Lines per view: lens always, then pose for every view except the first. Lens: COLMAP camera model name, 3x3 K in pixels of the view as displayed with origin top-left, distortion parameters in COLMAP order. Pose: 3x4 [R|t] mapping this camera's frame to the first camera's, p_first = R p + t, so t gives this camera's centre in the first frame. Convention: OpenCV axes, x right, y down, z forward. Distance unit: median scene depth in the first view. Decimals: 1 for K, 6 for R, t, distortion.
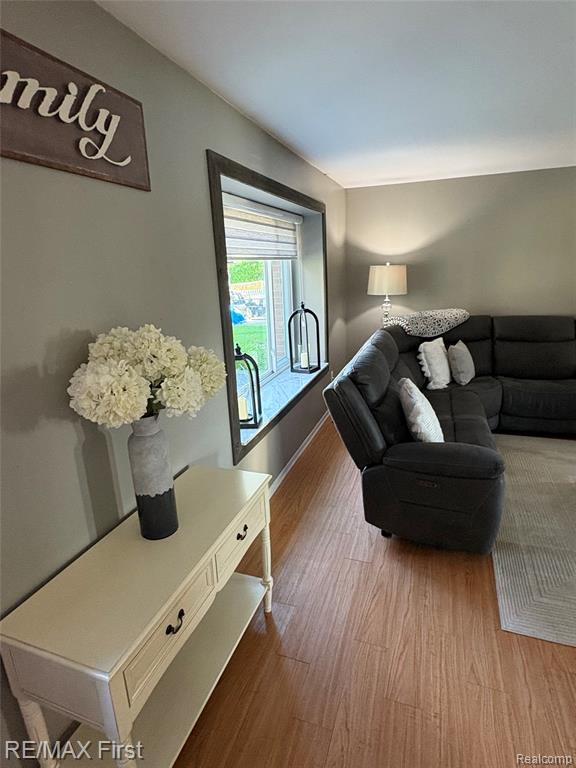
lens RADIAL K [[417.0, 0, 287.8], [0, 417.0, 385.0], [0, 0, 1]] dist [0.004397, 0.000811]
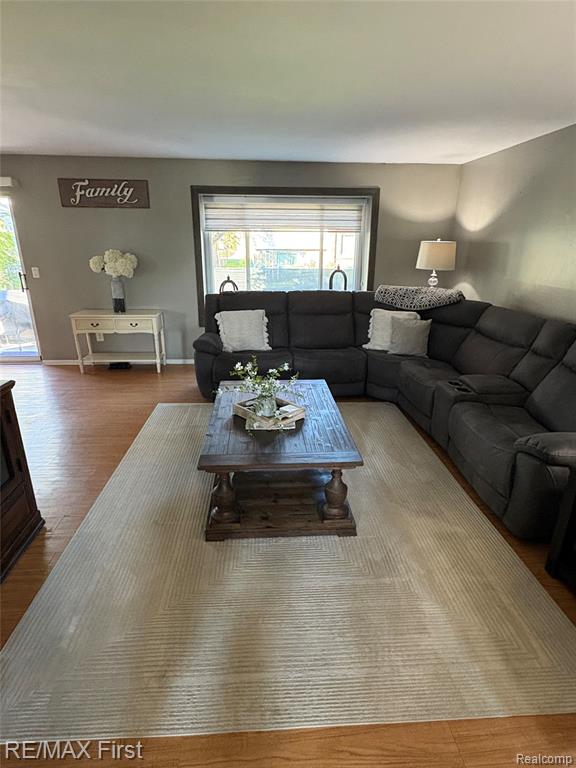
lens RADIAL K [[417.0, 0, 287.3], [0, 417.0, 382.7], [0, 0, 1]] dist [0.004397, 0.000811]
pose [[0.395038, 0.338116, -0.854179, 3.733699], [-0.273718, 0.930895, 0.241895, -0.359719], [0.876940, 0.138247, 0.460287, 0.806174]]
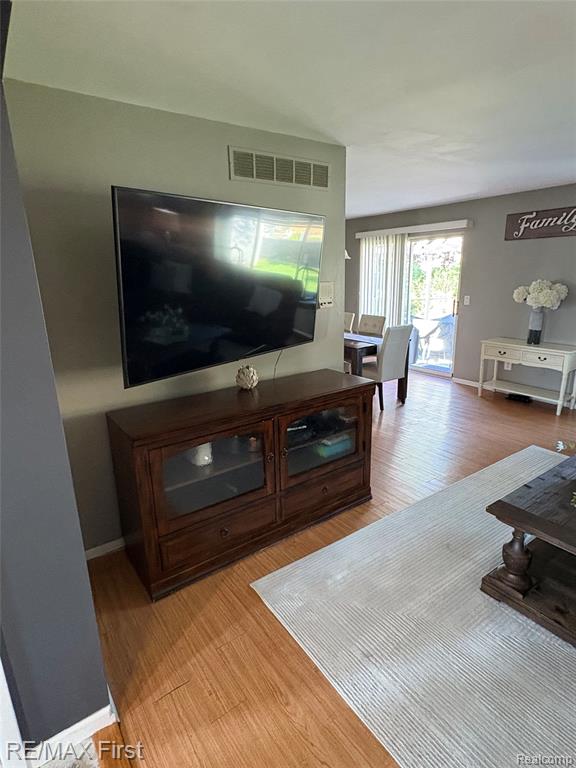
lens RADIAL K [[417.0, 0, 288.4], [0, 417.0, 383.2], [0, 0, 1]] dist [0.004397, 0.000811]
pose [[-0.572369, 0.261125, -0.777307, 3.817459], [-0.182581, 0.883559, 0.431262, -0.503770], [0.799411, 0.388763, -0.458046, 1.229732]]
